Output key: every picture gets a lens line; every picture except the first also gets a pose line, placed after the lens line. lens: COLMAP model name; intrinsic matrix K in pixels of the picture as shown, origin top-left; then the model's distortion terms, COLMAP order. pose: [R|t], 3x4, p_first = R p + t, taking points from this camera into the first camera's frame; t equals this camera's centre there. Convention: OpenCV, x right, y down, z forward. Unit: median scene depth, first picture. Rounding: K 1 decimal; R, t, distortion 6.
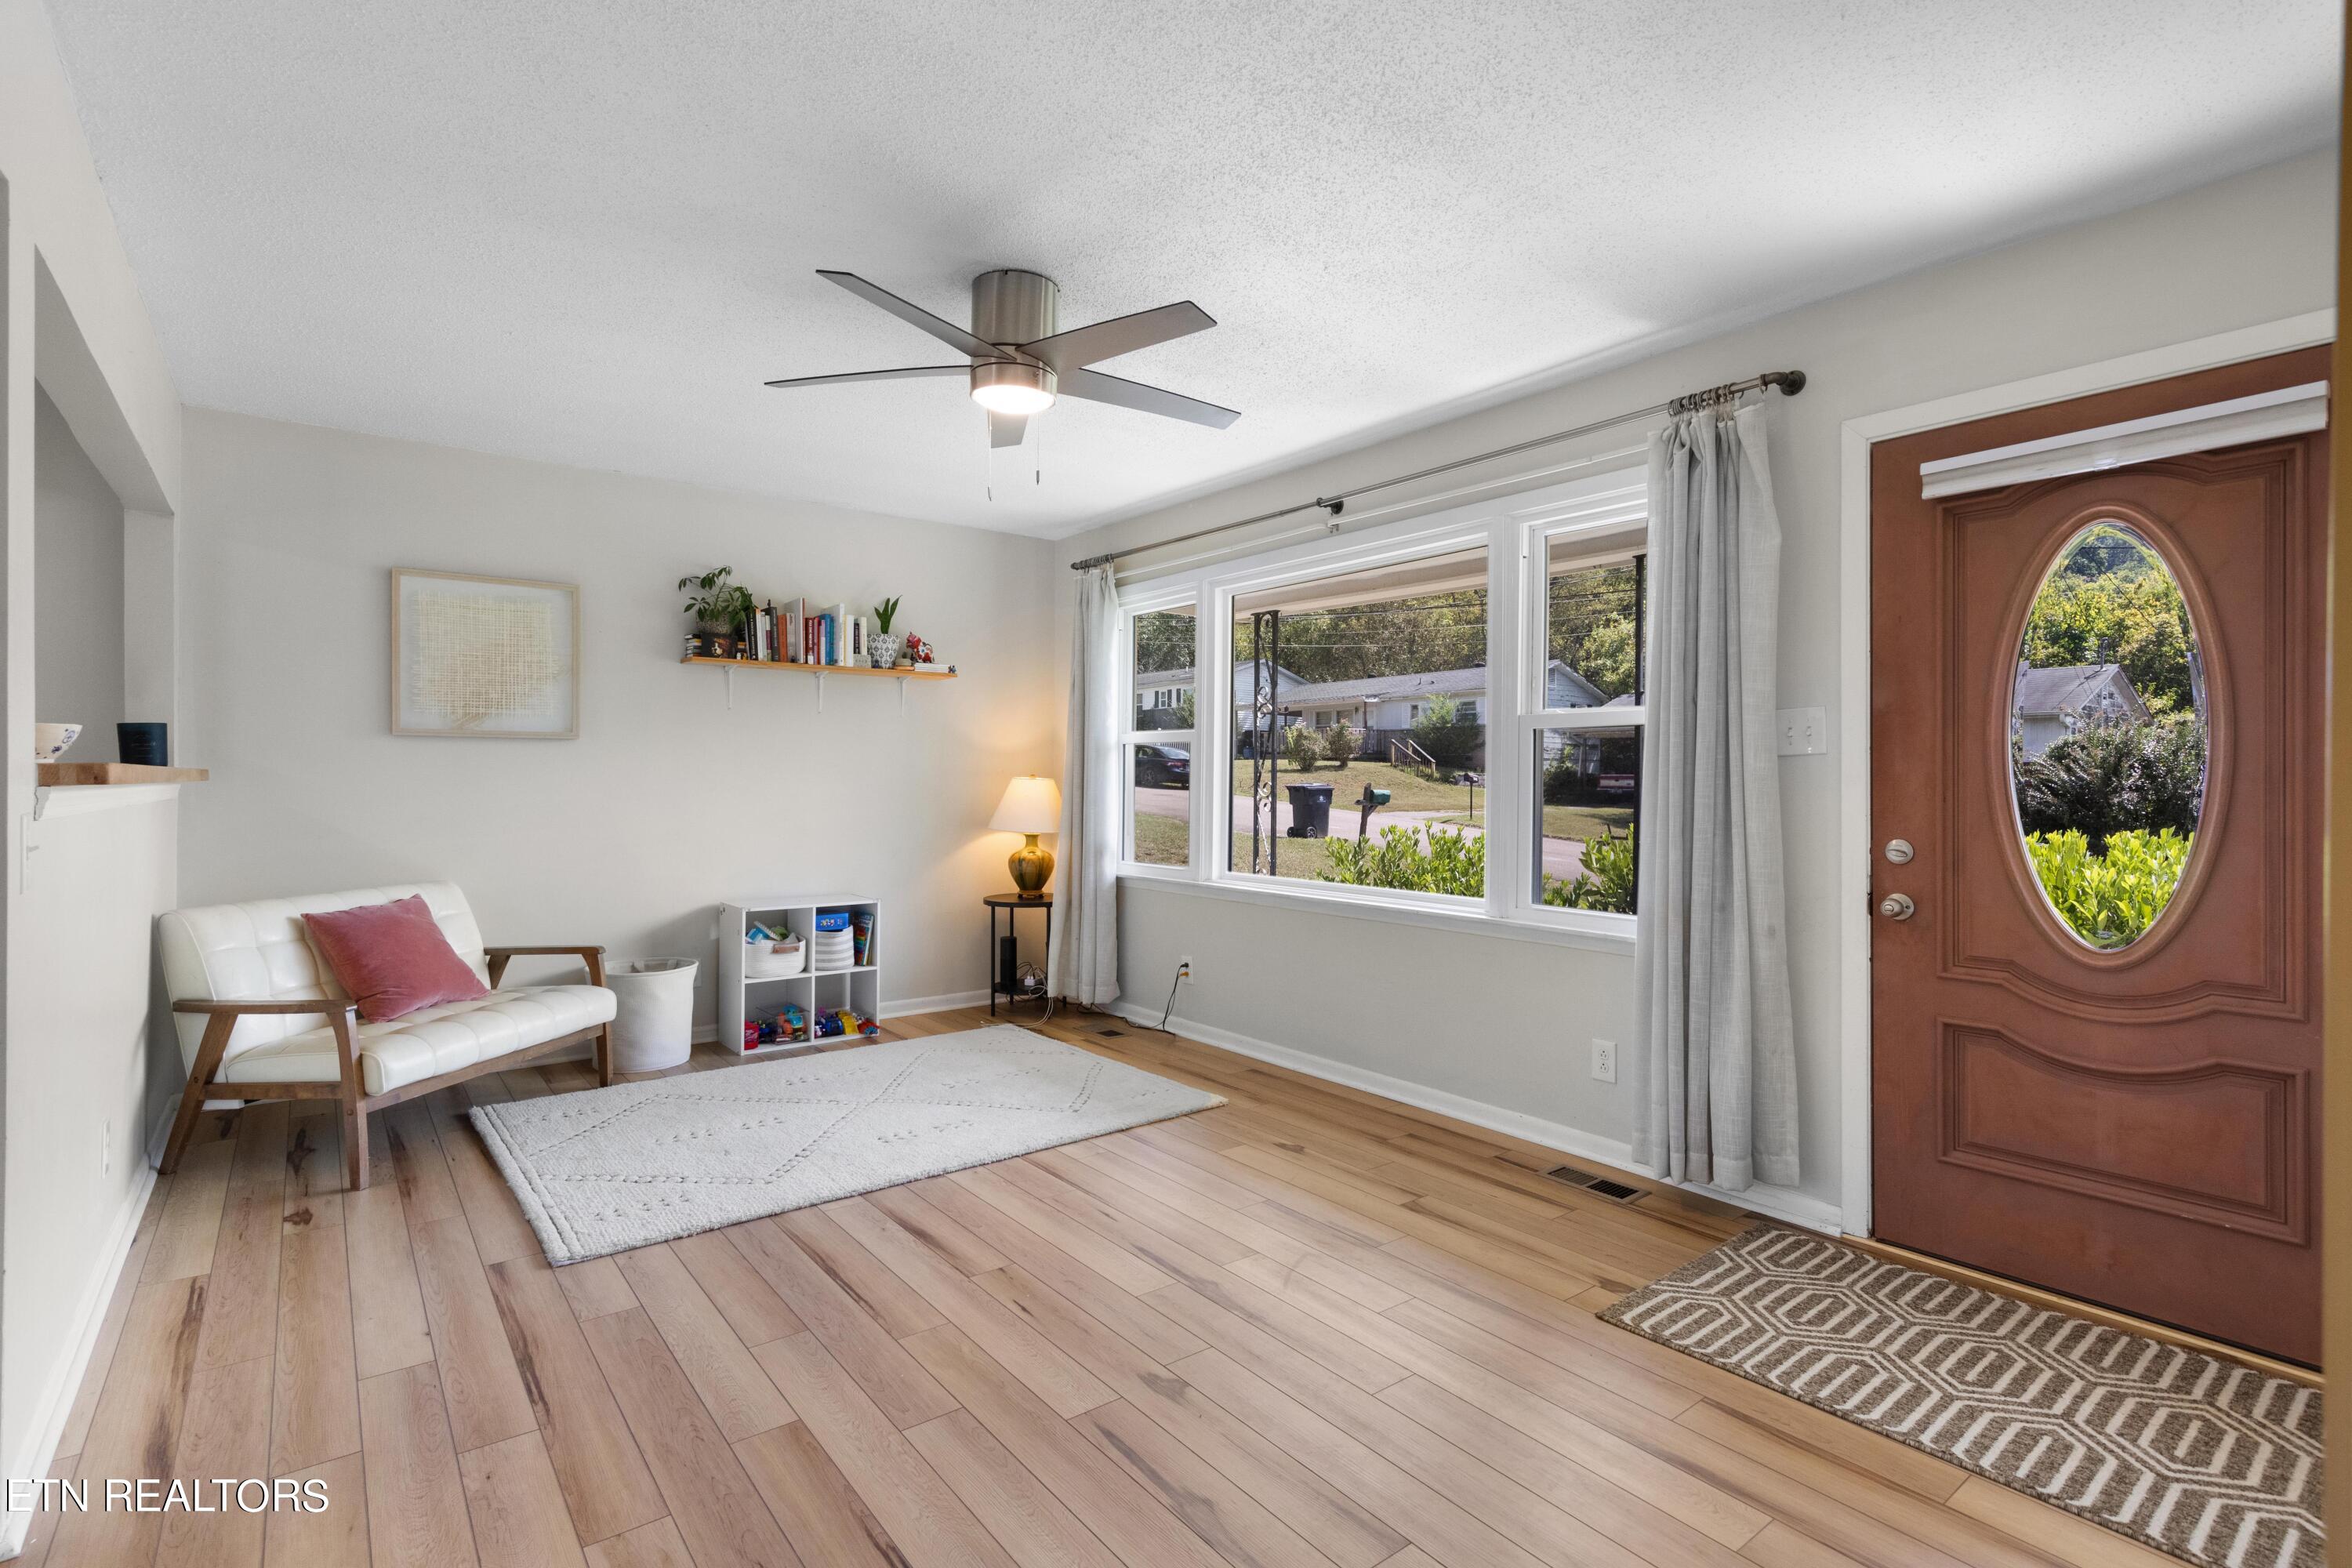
lens RADIAL K [[1099.7, 0, 1176.0], [0, 1099.7, 784.0], [0, 0, 1]] dist [0.000633, 0.000257]
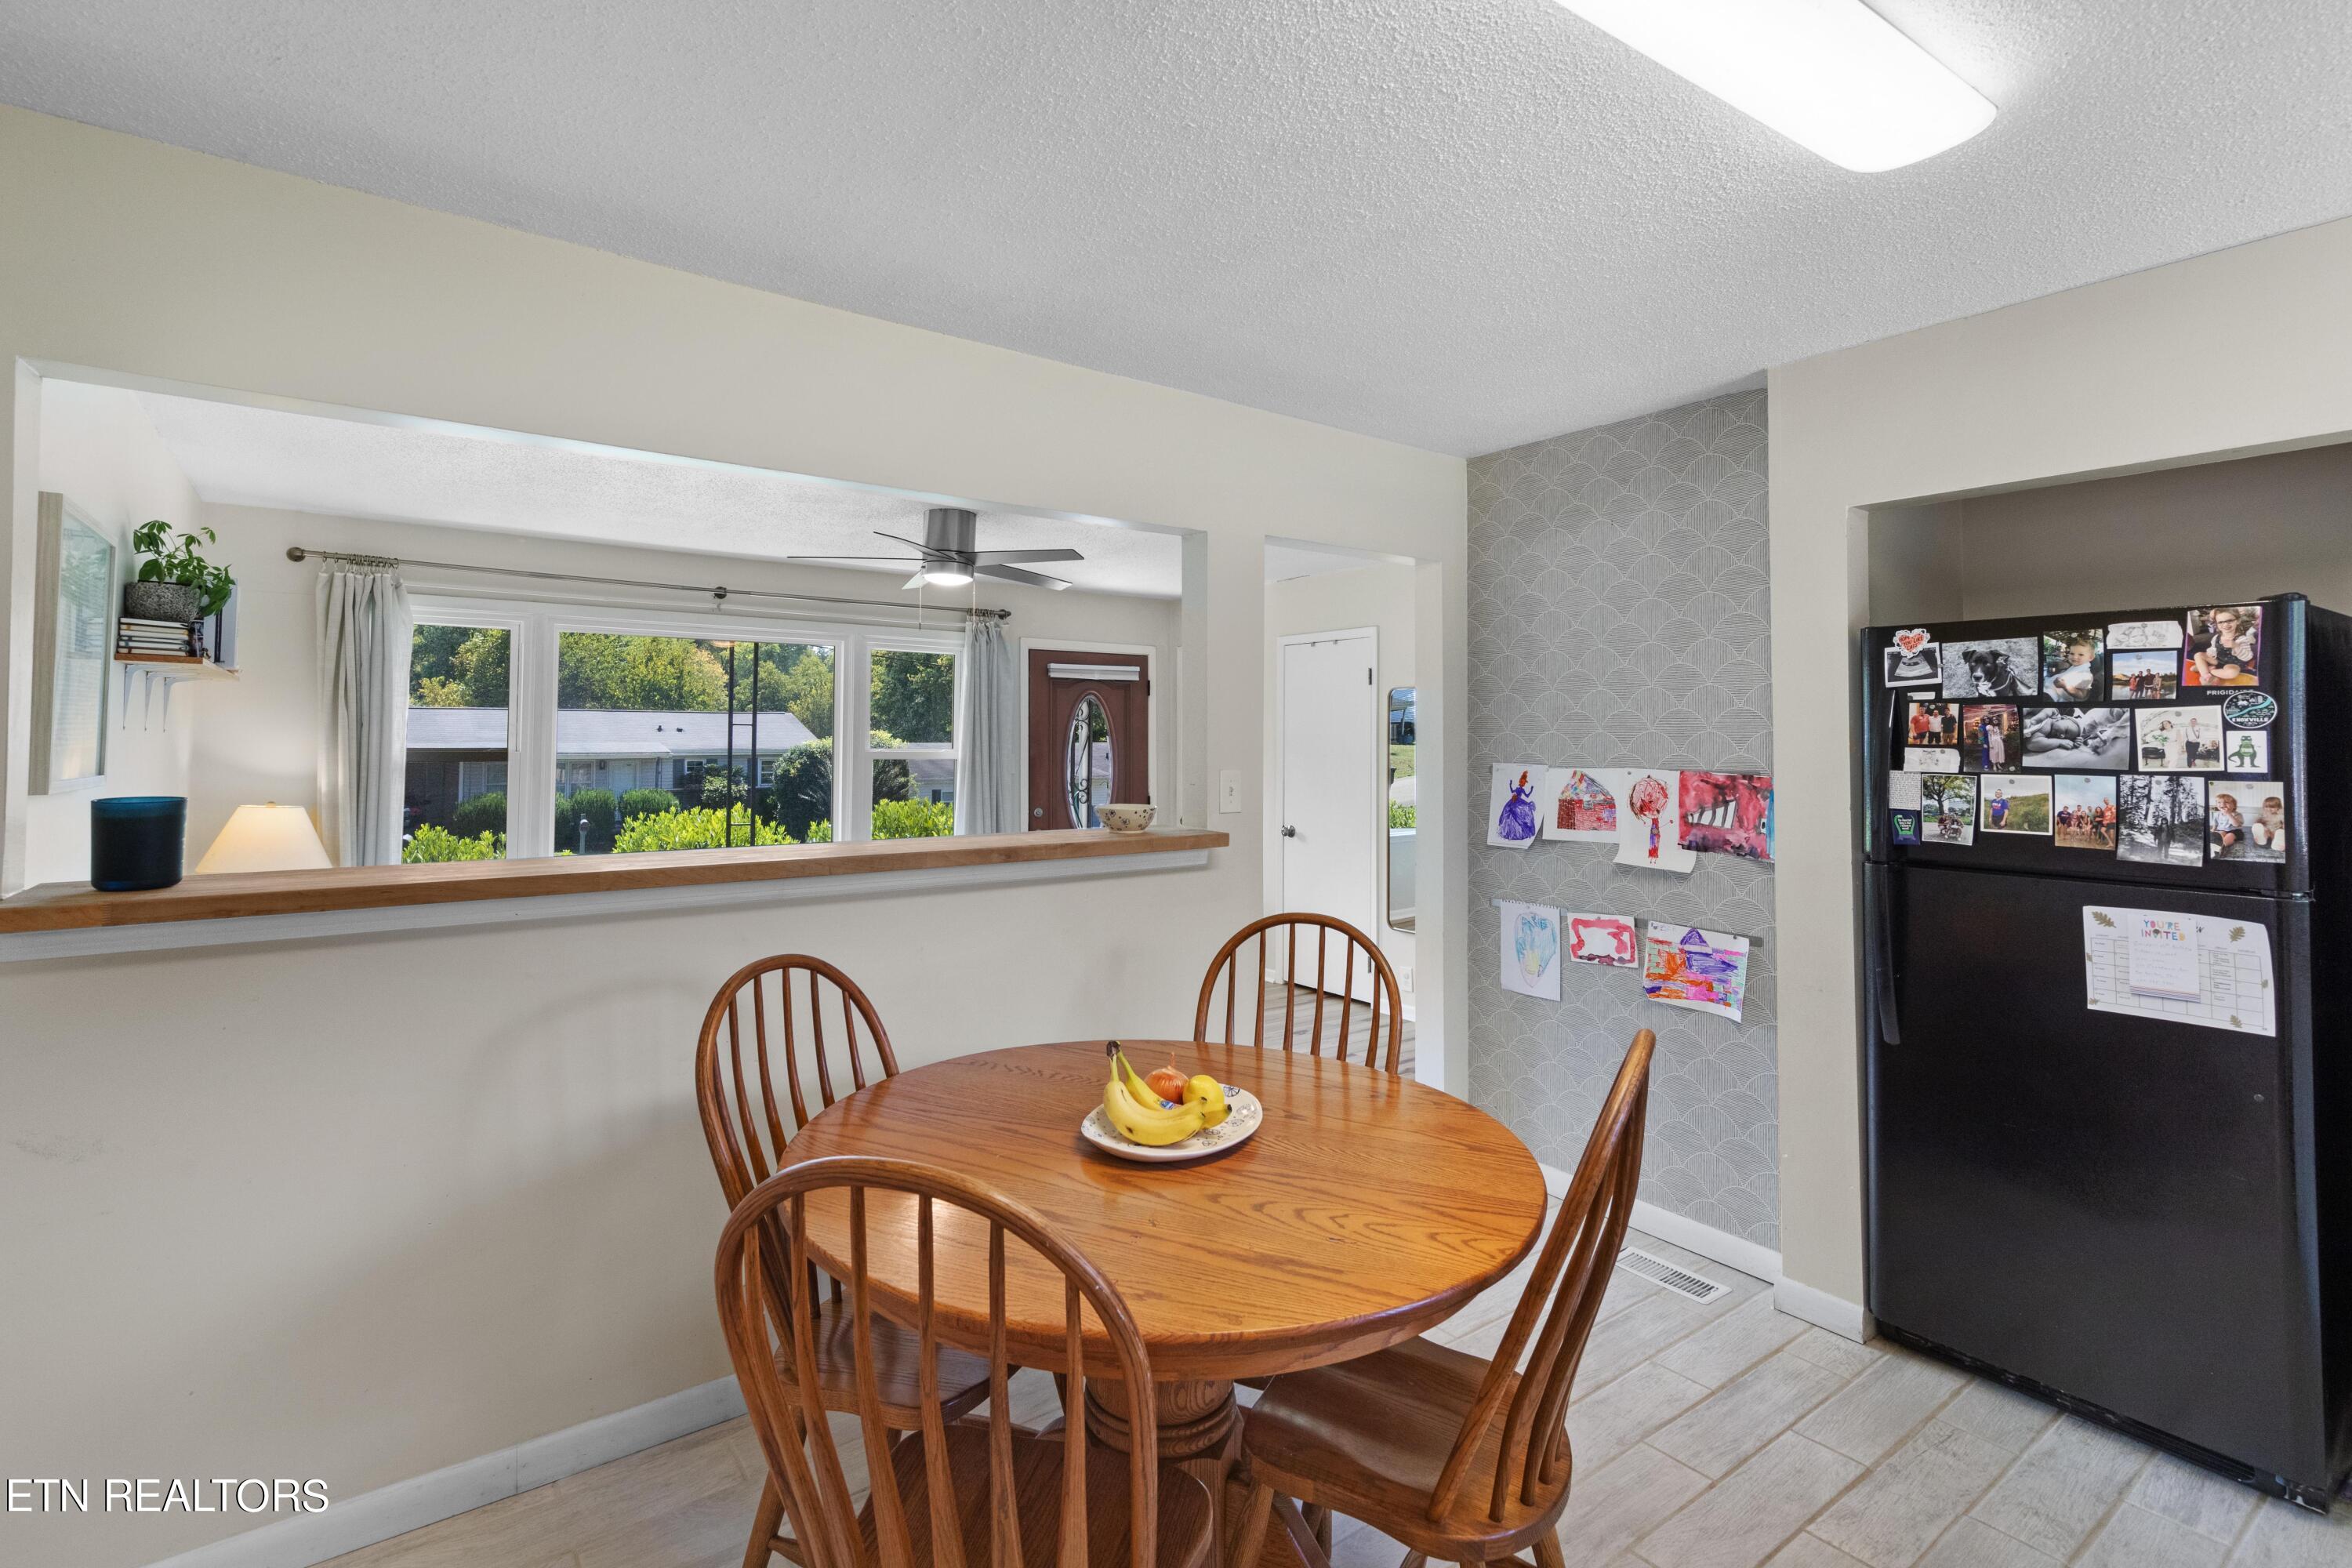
lens RADIAL K [[1087.9, 0, 1171.4], [0, 1087.9, 707.2], [0, 0, 1]] dist [0.001855, 0.000821]
pose [[0.030771, 0.031593, 0.999027, -1.220440], [0.000493, 0.999500, -0.031624, -0.067340], [-0.999526, 0.001466, 0.030740, 0.405665]]
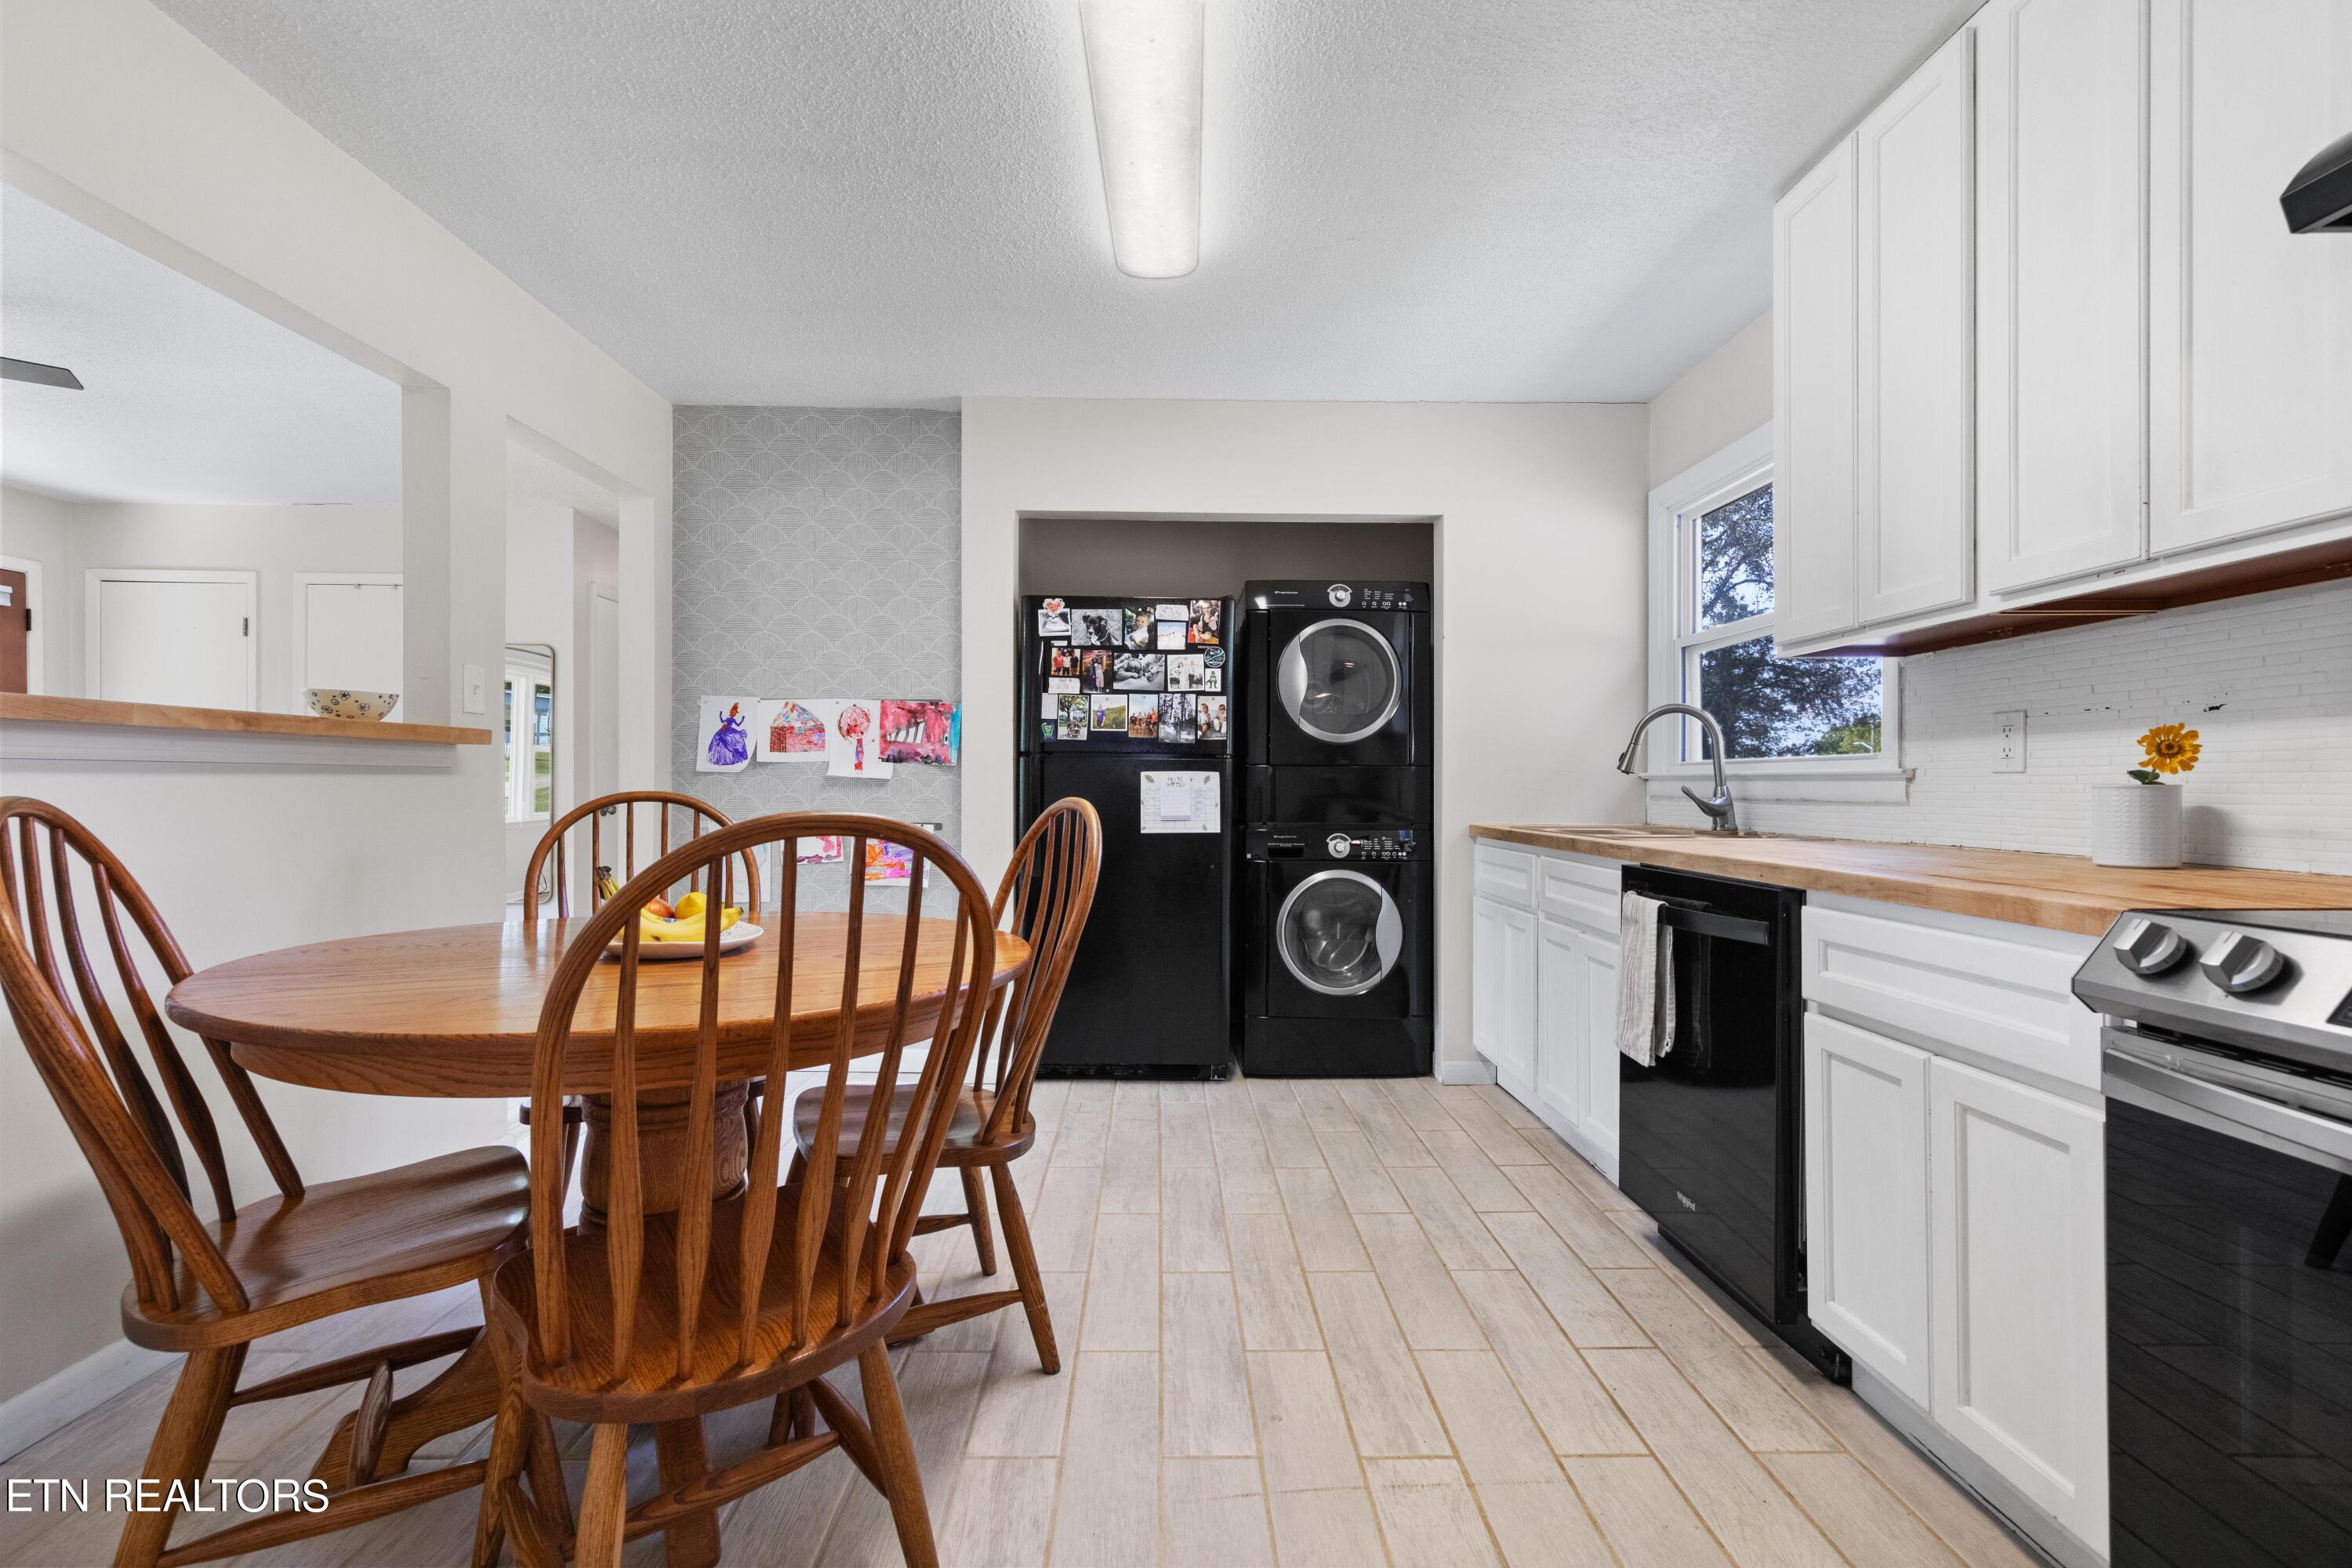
lens RADIAL K [[1016.7, 0, 1176.0], [0, 1016.7, 784.0], [0, 0, 1]] dist [0.001130, 0.000075]
pose [[-0.796872, -0.006648, 0.604111, -1.196731], [-0.002758, 0.999969, 0.007365, 0.017704], [-0.604142, 0.004203, -0.796866, 0.624775]]
